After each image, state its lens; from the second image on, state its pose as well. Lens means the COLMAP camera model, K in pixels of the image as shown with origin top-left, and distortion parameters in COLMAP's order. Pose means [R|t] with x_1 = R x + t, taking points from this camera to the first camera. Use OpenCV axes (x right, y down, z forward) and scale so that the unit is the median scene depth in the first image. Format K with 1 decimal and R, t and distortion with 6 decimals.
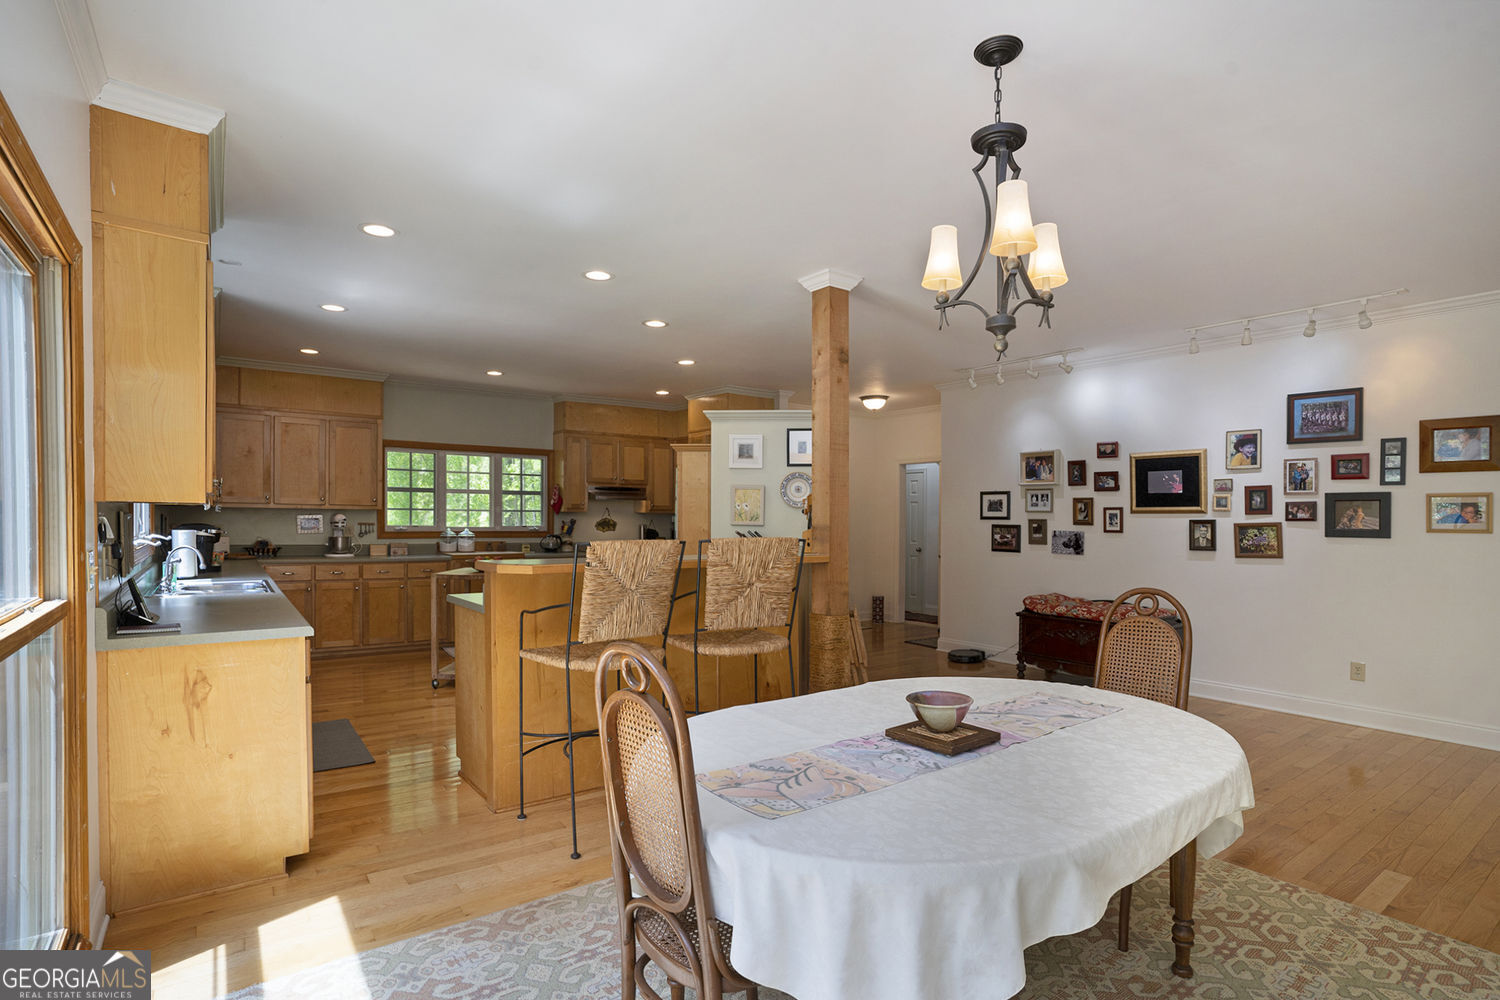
lens RADIAL K [[730.0, 0, 749.9], [0, 730.0, 508.0], [0, 0, 1]] dist [-0.030201, 0.008346]
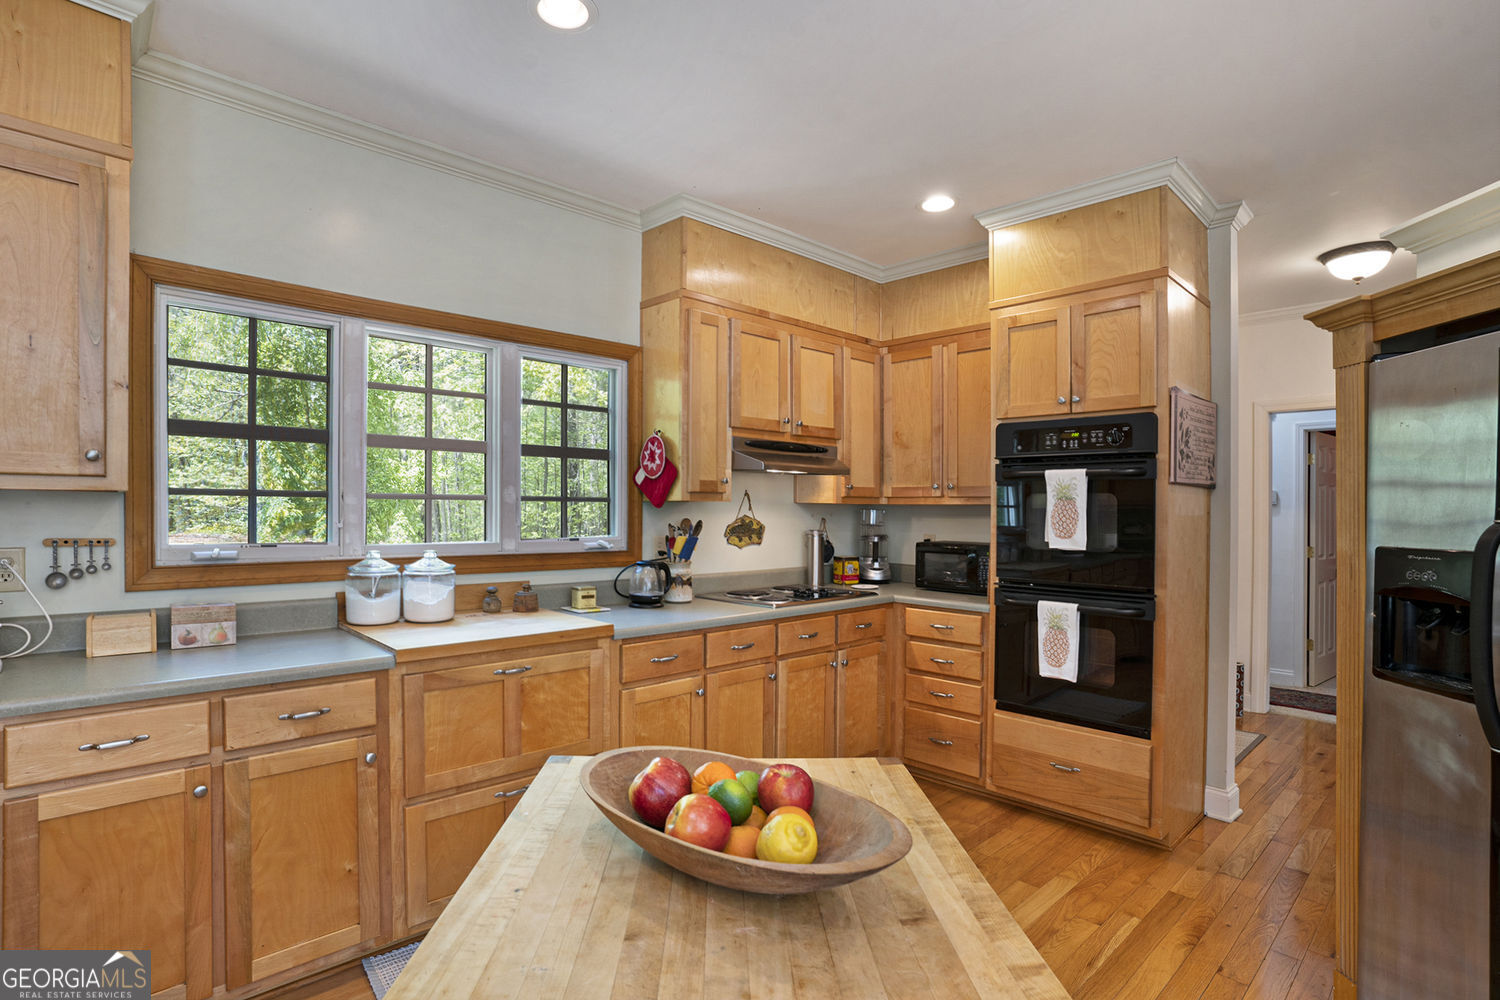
lens RADIAL K [[730.0, 0, 749.9], [0, 730.0, 503.6], [0, 0, 1]] dist [-0.030201, 0.008346]
pose [[0.991946, 0.003117, 0.126623, -0.267219], [-0.004475, 0.999935, 0.010442, 0.002052], [-0.126582, -0.010924, 0.991896, 0.607445]]
